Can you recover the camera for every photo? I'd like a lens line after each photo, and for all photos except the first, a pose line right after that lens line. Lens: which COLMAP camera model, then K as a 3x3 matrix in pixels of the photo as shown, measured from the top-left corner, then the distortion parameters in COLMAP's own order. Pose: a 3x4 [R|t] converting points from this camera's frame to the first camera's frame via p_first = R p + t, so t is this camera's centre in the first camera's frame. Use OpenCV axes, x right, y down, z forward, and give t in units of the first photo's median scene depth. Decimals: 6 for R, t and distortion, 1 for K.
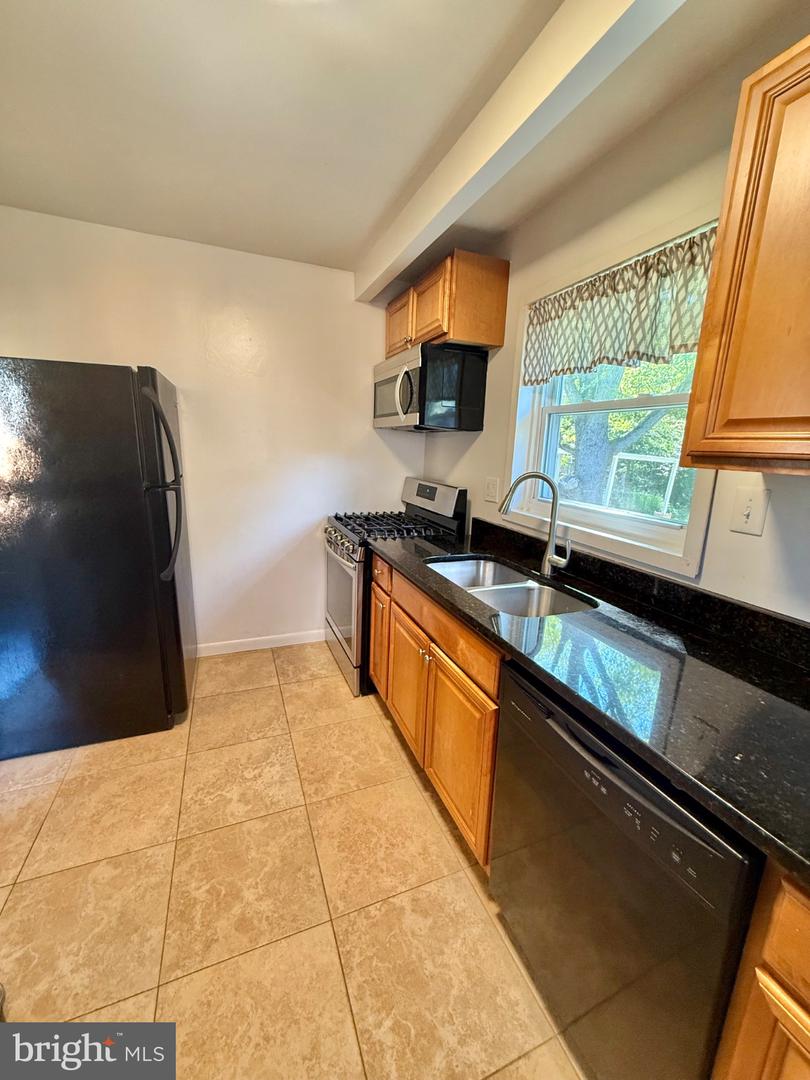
lens RADIAL K [[431.9, 0, 406.0], [0, 431.9, 536.9], [0, 0, 1]] dist [-0.000117, 0.000354]
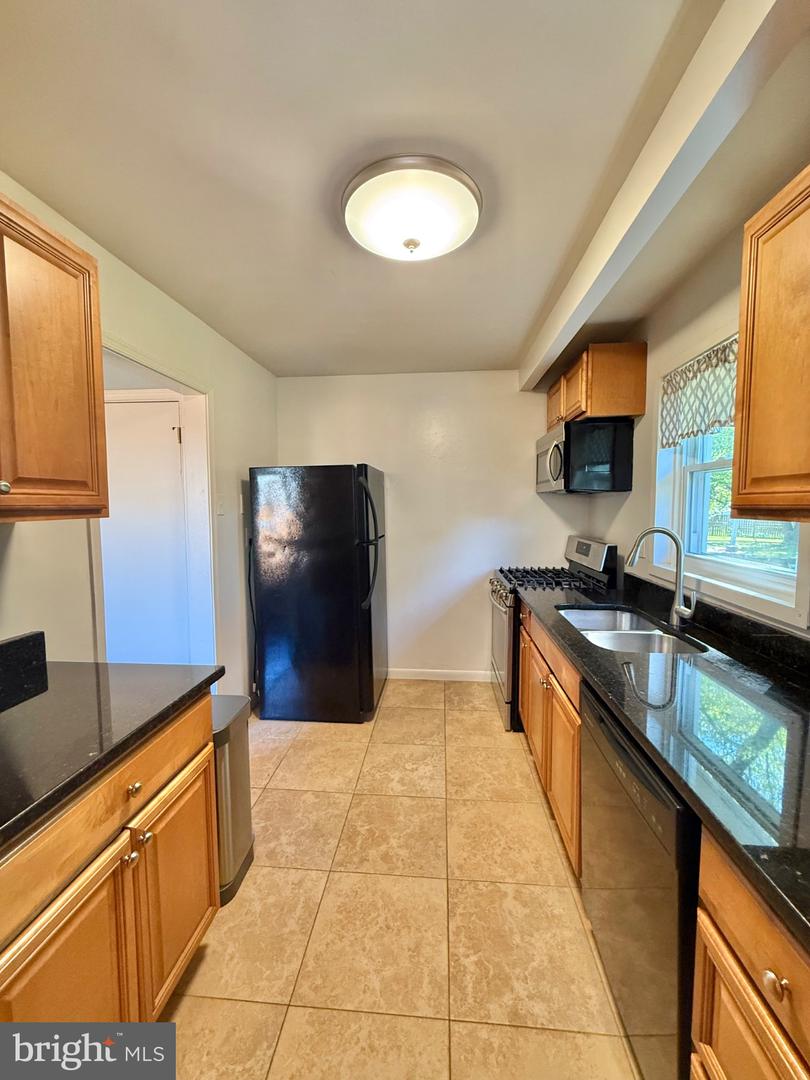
lens RADIAL K [[431.9, 0, 406.0], [0, 431.9, 536.9], [0, 0, 1]] dist [-0.000117, 0.000354]
pose [[0.890455, -0.008905, -0.454984, 0.207344], [-0.056622, 0.989871, -0.130190, 0.045377], [0.451535, 0.141691, 0.880931, -0.212948]]
